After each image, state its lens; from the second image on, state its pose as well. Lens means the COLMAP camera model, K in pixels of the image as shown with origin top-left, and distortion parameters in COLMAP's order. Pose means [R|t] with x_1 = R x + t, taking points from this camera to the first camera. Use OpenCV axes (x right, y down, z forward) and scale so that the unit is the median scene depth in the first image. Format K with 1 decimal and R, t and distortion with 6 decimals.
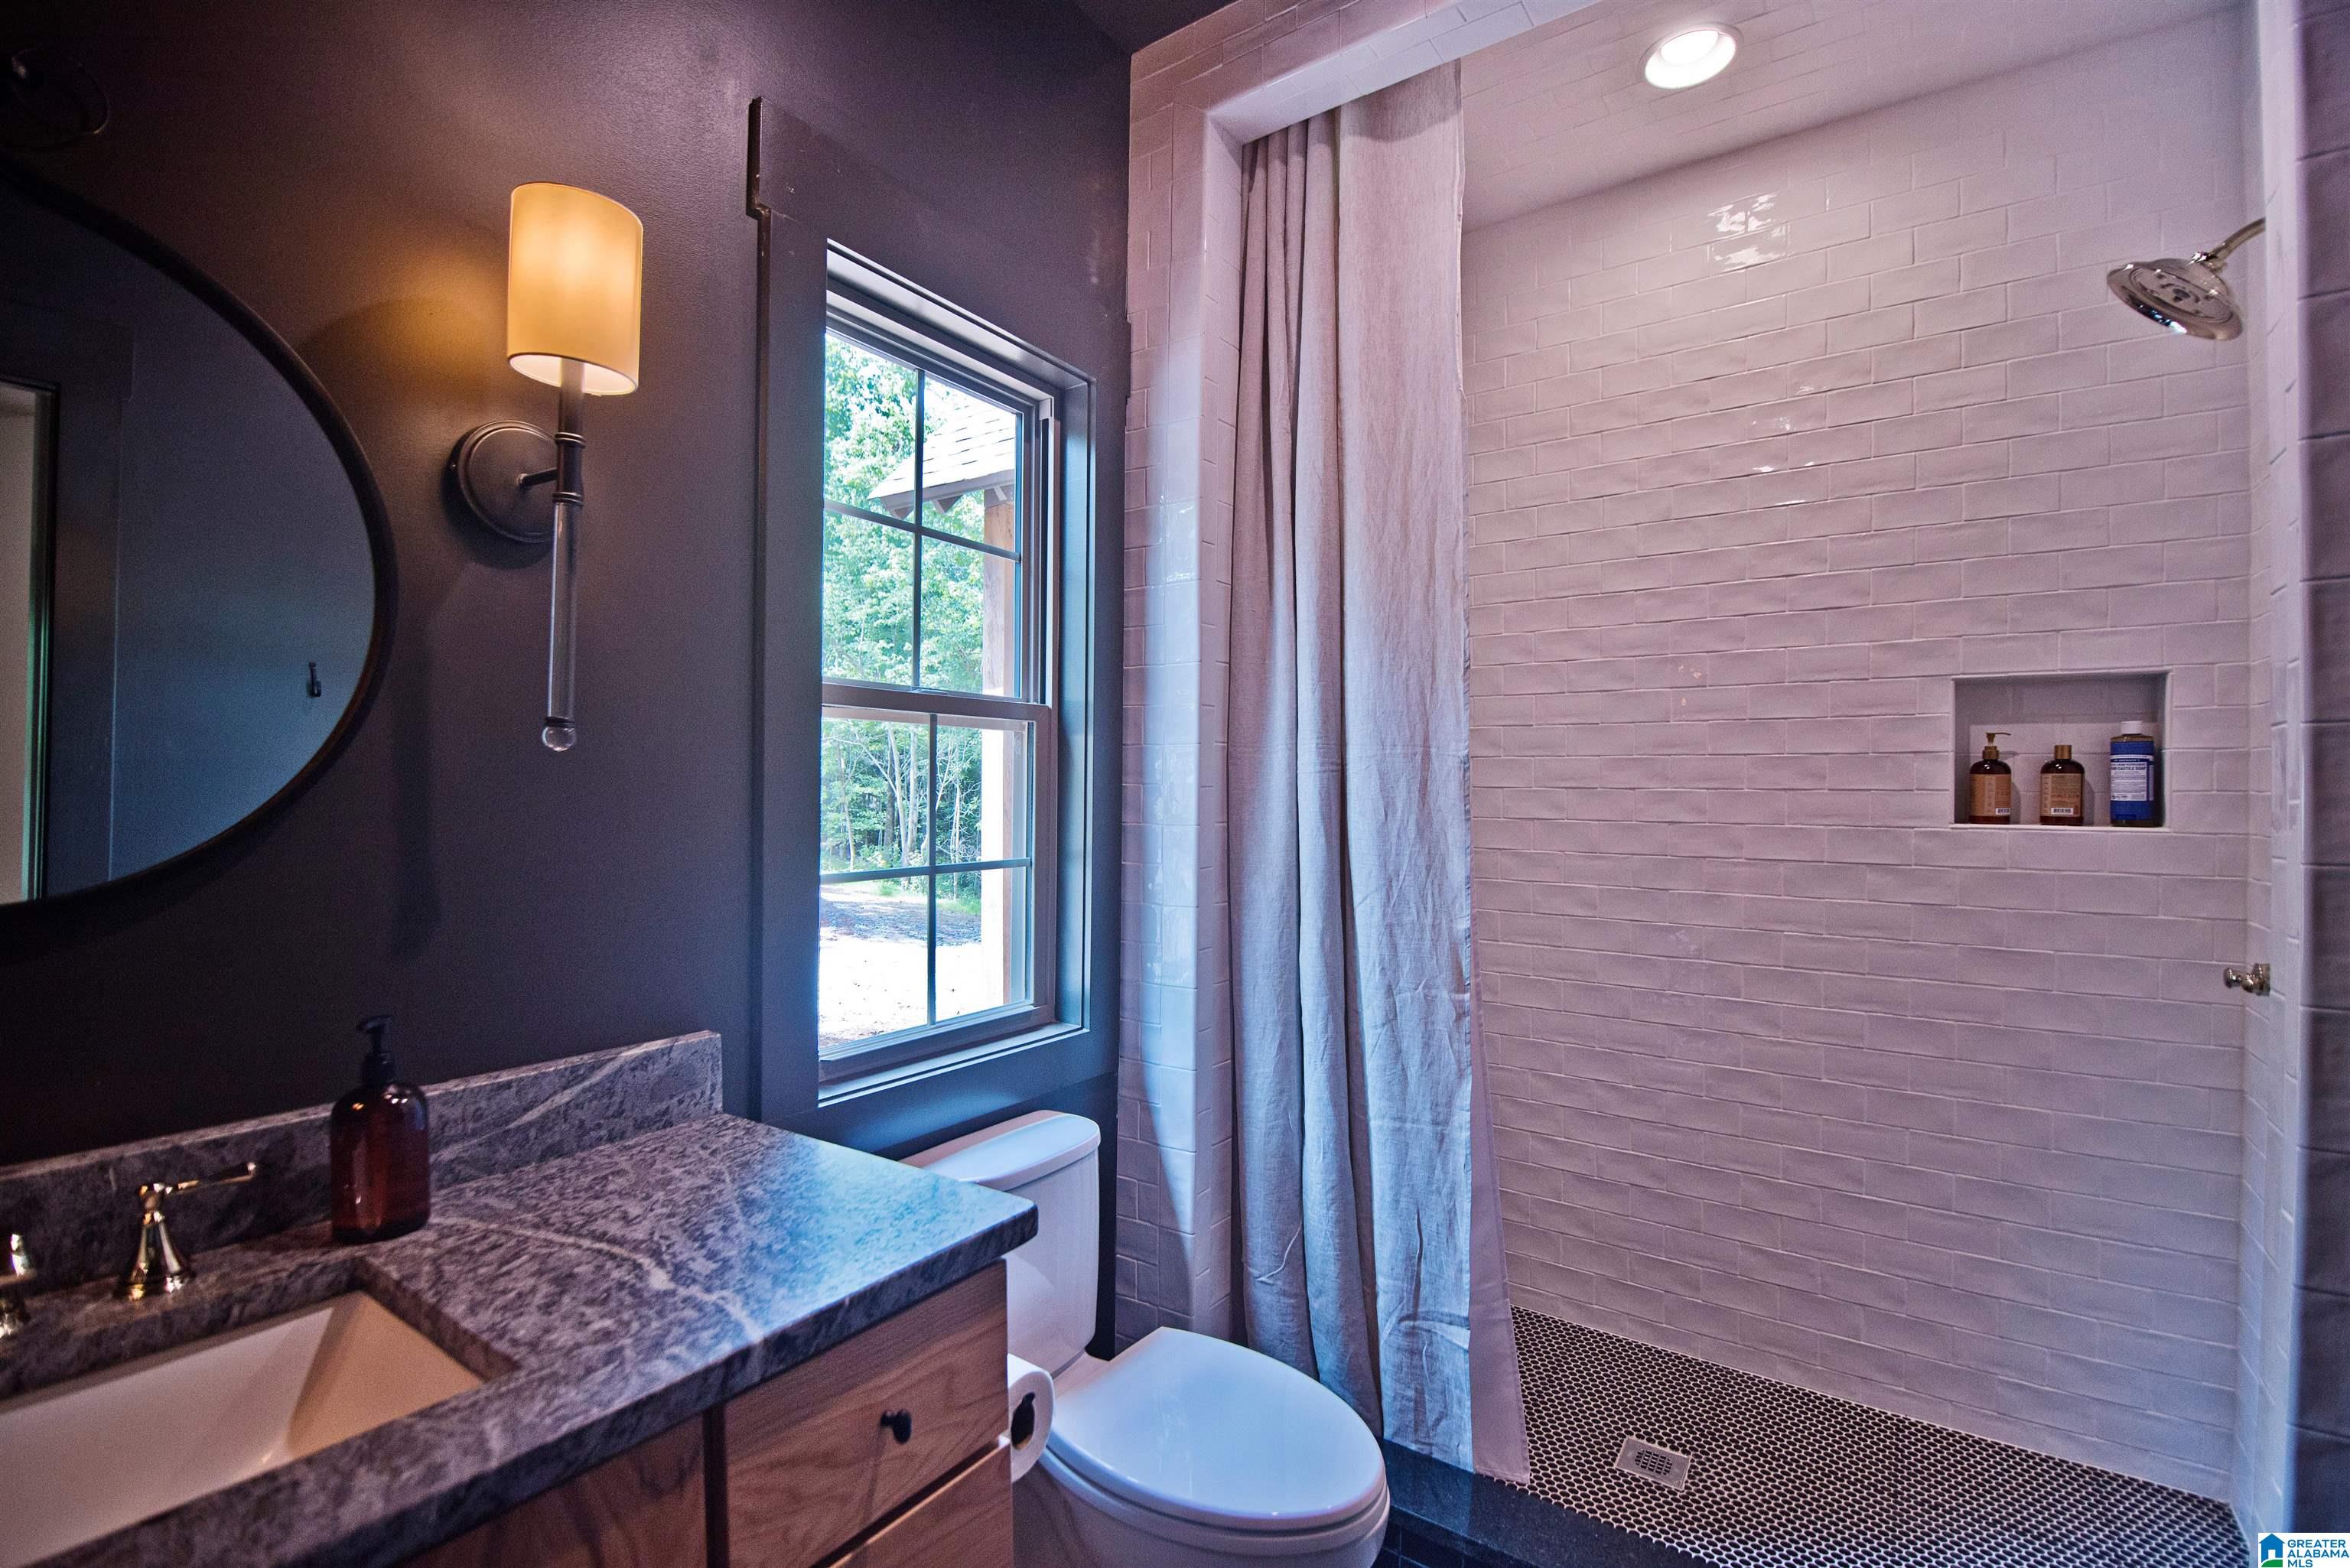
lens RADIAL K [[1040.3, 0, 1168.6], [0, 1040.3, 795.2], [0, 0, 1]] dist [-0.001414, -0.012676]
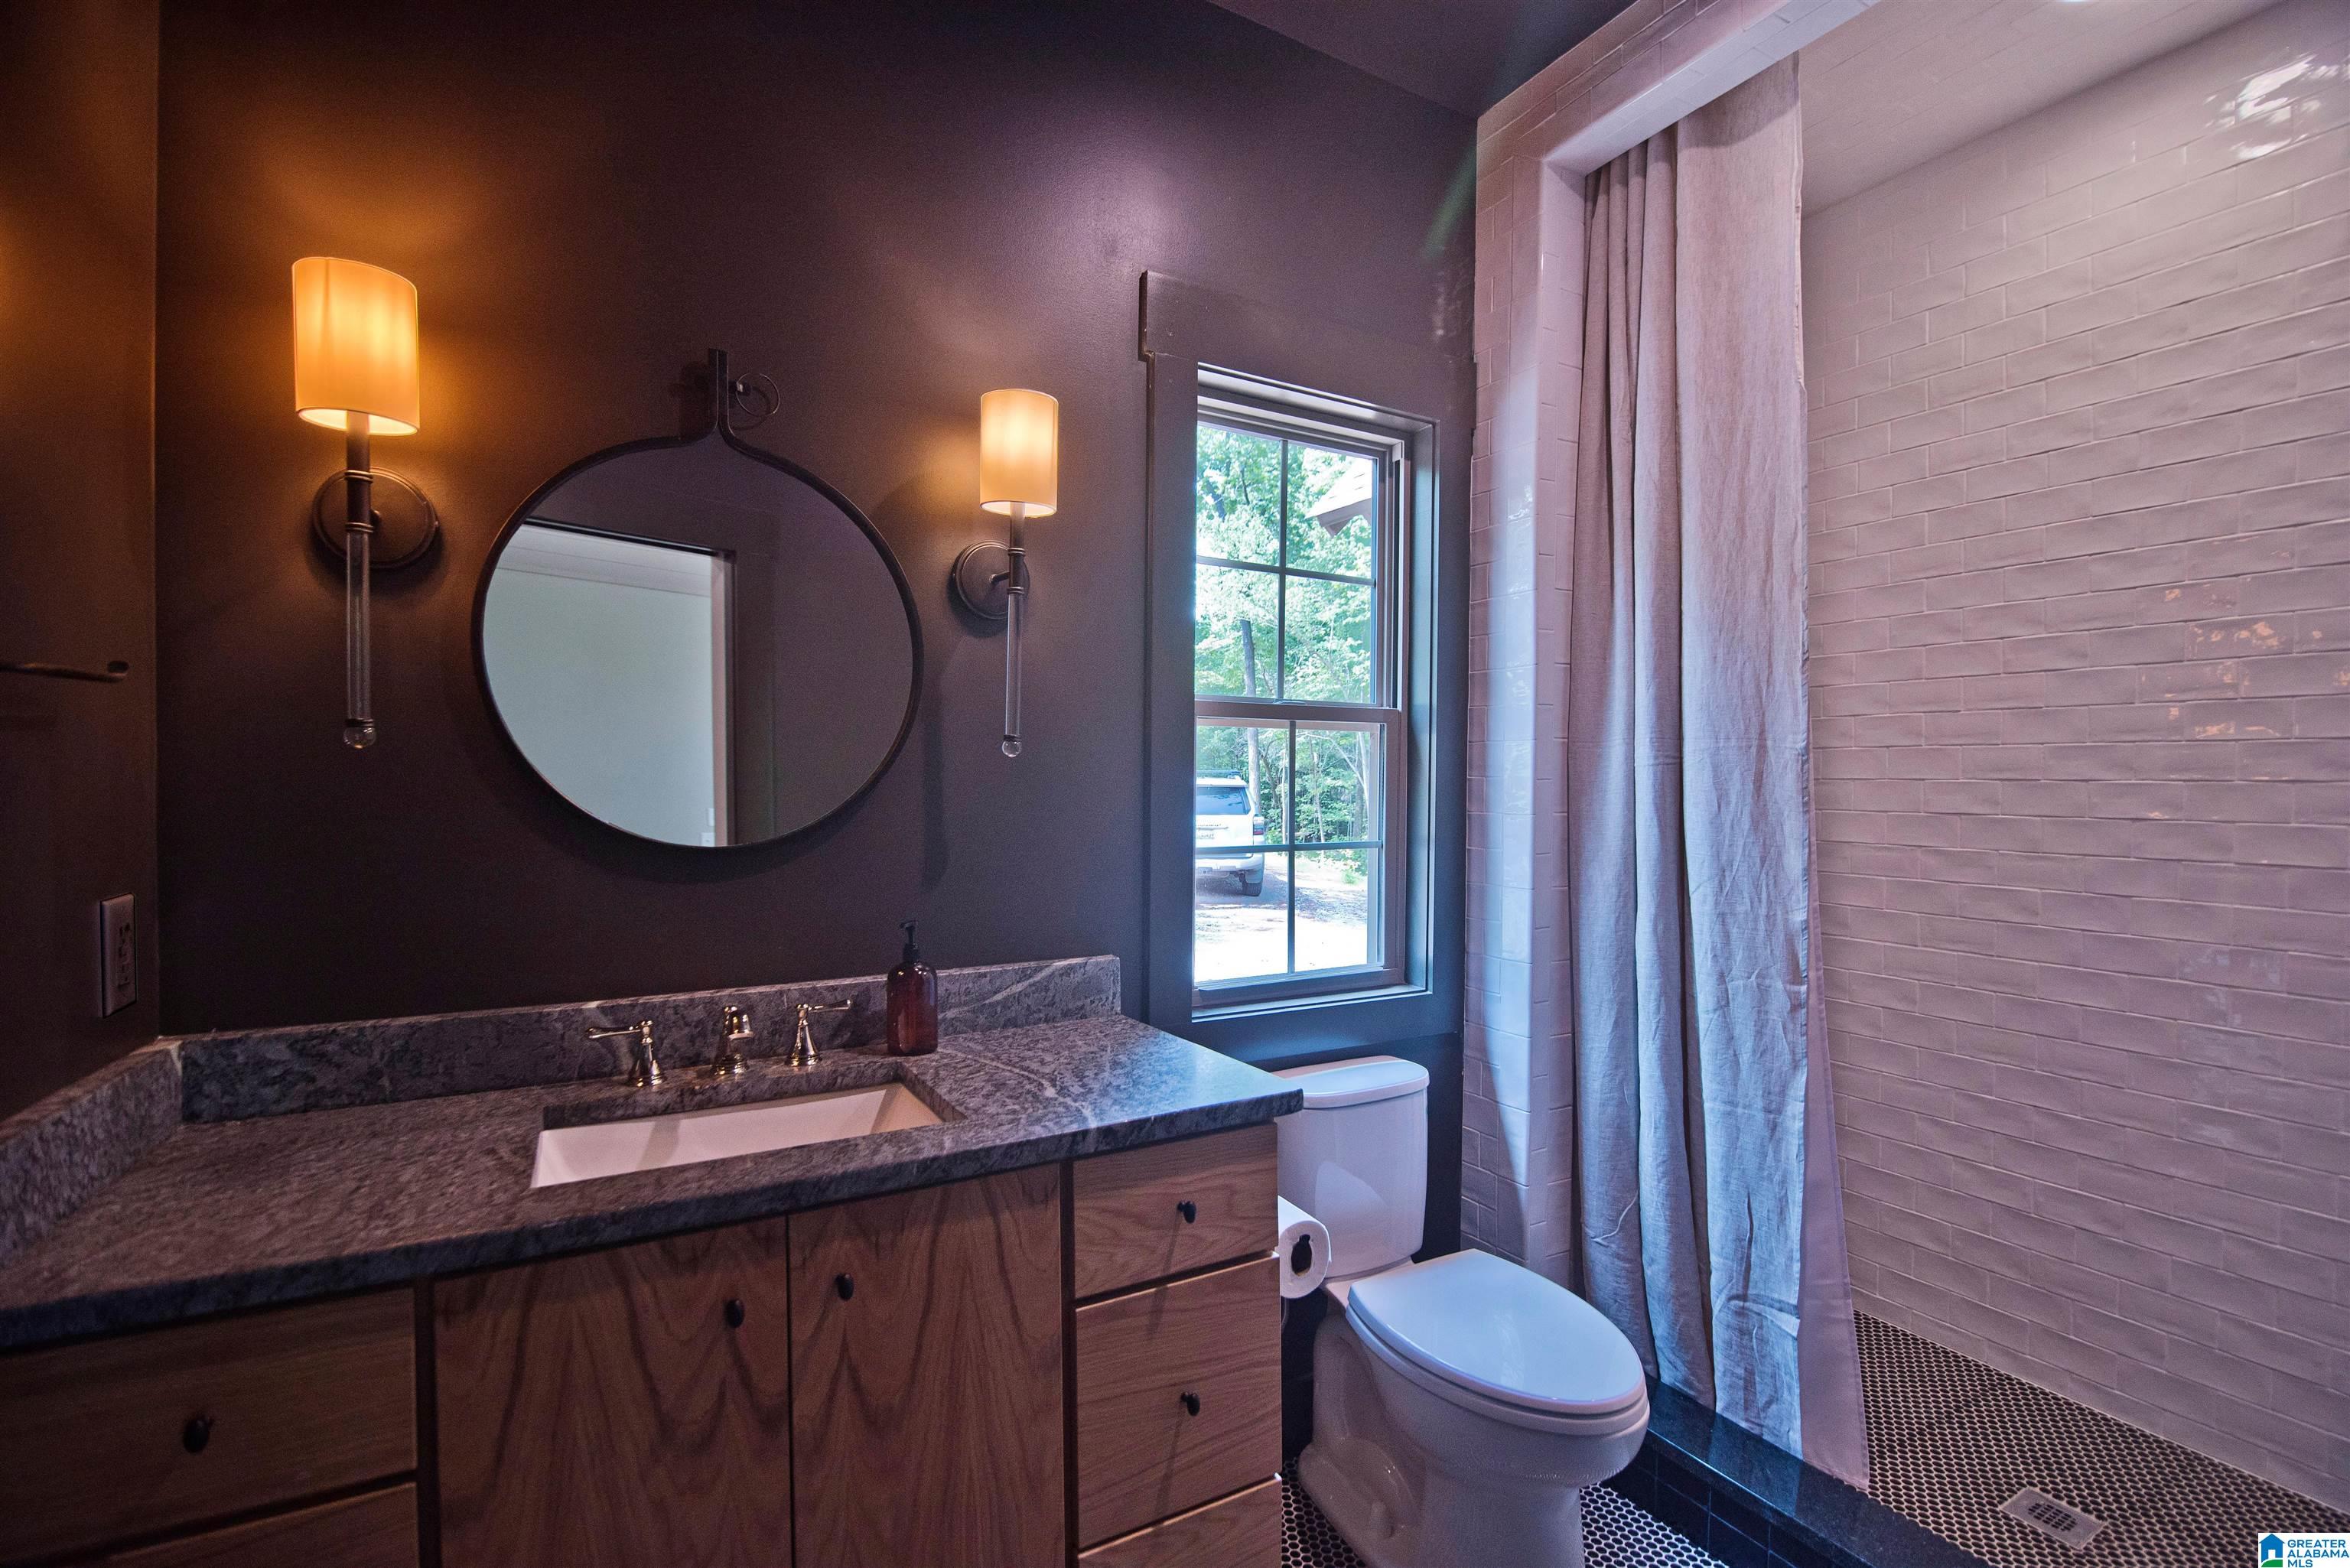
lens RADIAL K [[1040.3, 0, 1168.6], [0, 1040.3, 795.2], [0, 0, 1]] dist [-0.001414, -0.012676]
pose [[0.900653, 0.004873, -0.434511, 0.166346], [-0.001796, 0.999970, 0.007493, 0.001230], [0.434535, -0.005968, 0.900635, -0.160736]]
